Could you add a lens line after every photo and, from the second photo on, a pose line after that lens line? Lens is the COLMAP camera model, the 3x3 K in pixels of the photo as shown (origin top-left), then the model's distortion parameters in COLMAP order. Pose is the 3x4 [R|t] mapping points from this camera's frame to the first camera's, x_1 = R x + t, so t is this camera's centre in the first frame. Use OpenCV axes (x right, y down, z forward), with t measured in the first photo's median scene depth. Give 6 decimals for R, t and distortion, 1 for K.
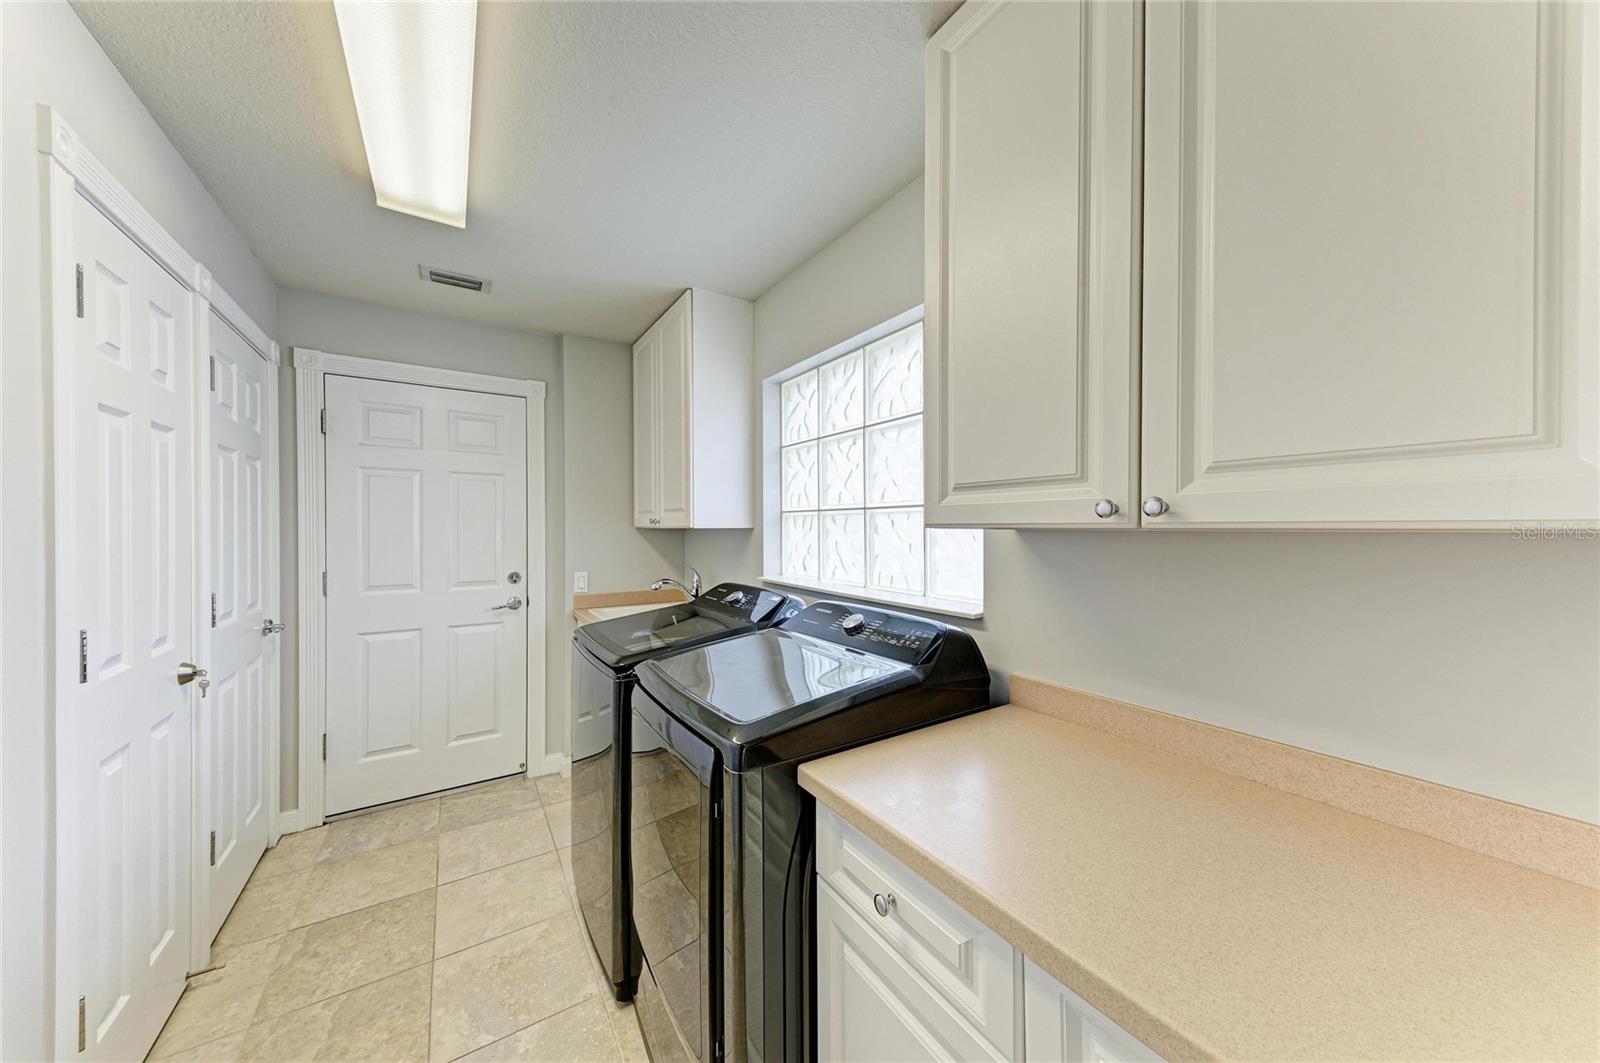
lens RADIAL K [[543.8, 0, 799.3], [0, 543.8, 526.8], [0, 0, 1]] dist [0.015793, -0.000020]
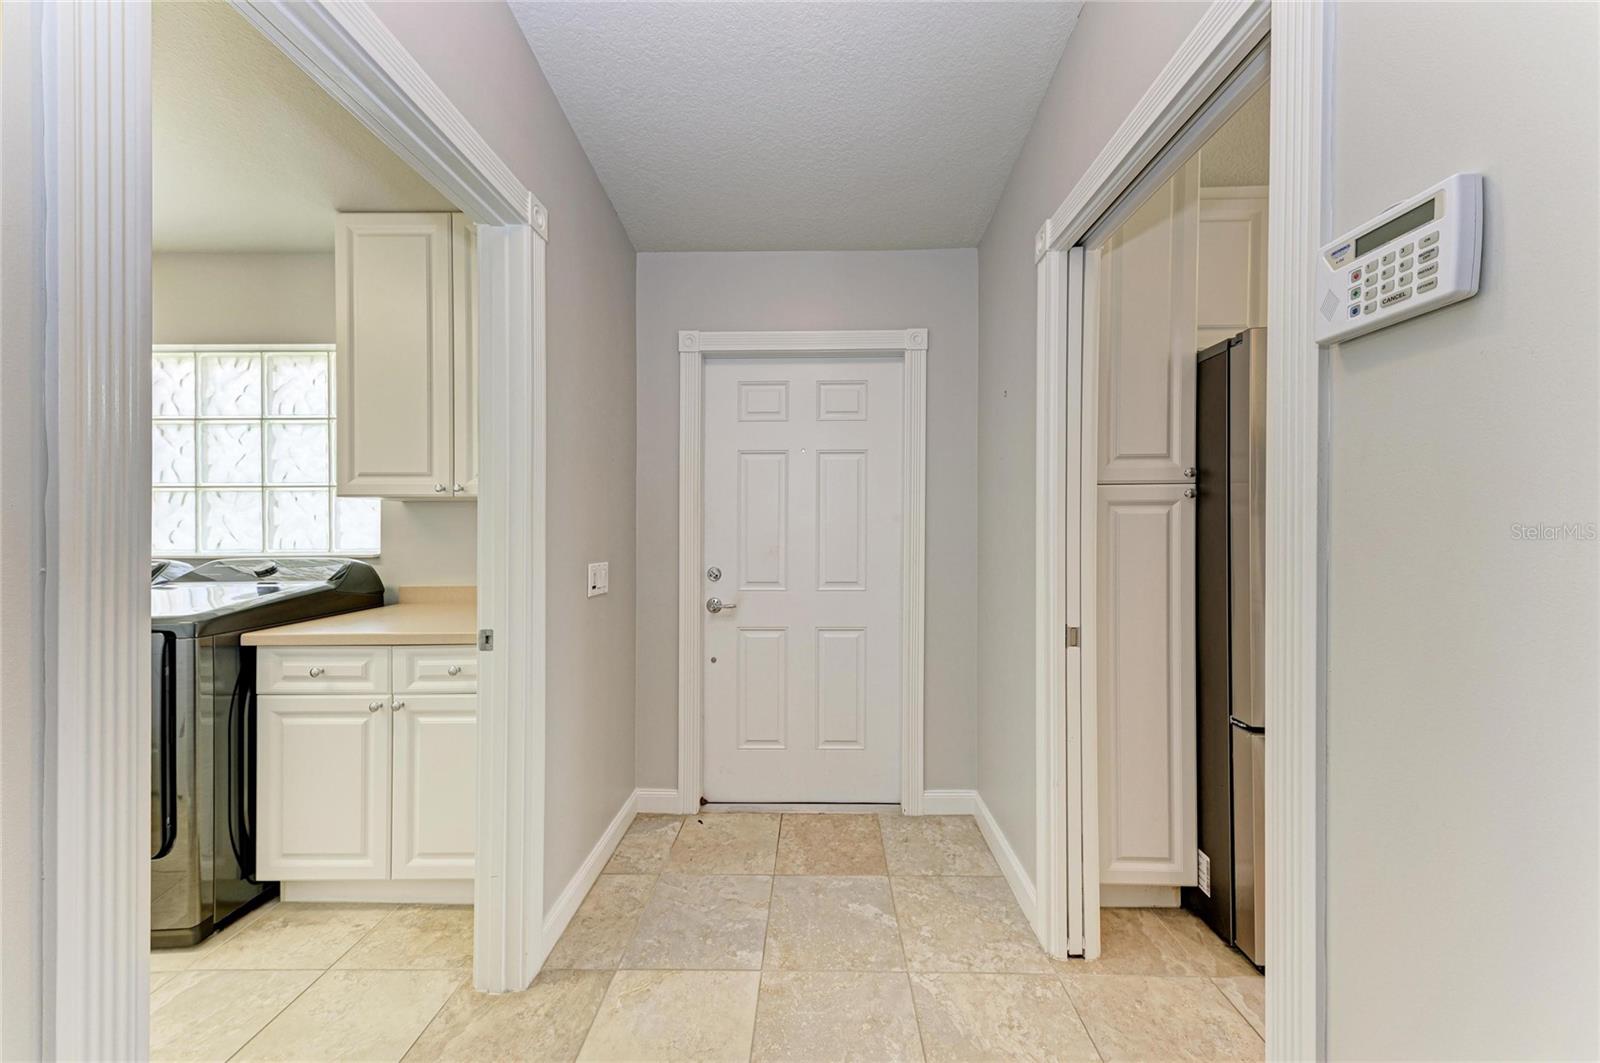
lens RADIAL K [[543.8, 0, 799.3], [0, 543.8, 526.8], [0, 0, 1]] dist [0.015793, -0.000020]
pose [[0.571891, -0.000066, 0.820330, -0.226230], [-0.001110, 0.999999, 0.000854, 0.059160], [-0.820329, -0.001399, 0.571890, -0.748296]]
